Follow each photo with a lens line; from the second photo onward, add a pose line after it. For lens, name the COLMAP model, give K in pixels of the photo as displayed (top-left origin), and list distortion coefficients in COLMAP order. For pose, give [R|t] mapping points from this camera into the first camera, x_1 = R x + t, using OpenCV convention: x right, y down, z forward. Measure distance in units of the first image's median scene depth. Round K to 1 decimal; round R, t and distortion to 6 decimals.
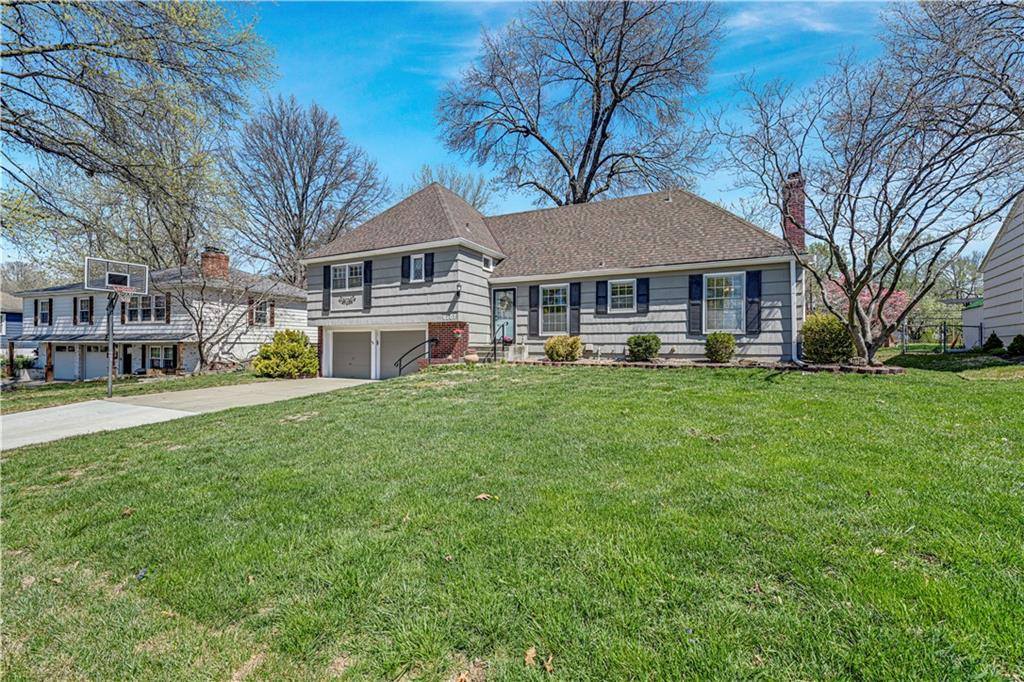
lens RADIAL K [[495.3, 0, 508.7], [0, 495.3, 335.5], [0, 0, 1]] dist [-0.004313, -0.000382]
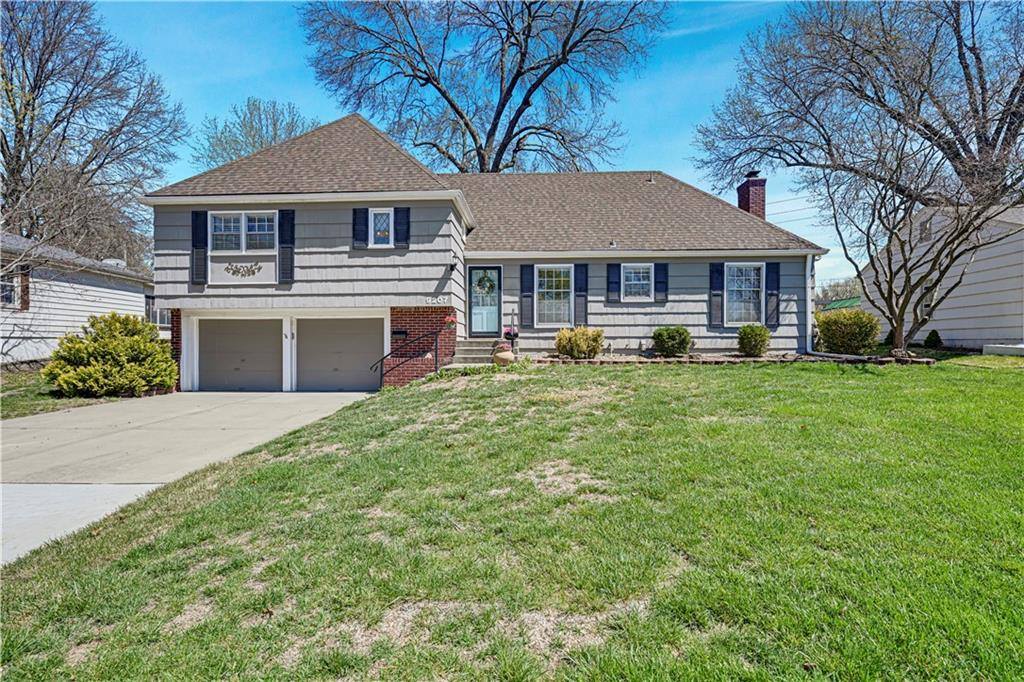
lens RADIAL K [[508.5, 0, 512.0], [0, 508.5, 341.0], [0, 0, 1]] dist [-0.002611, -0.000415]
pose [[0.888660, -0.001508, 0.458565, -0.356314], [-0.006094, 0.999867, 0.015099, 0.010258], [-0.458527, -0.016212, 0.888533, 0.291971]]
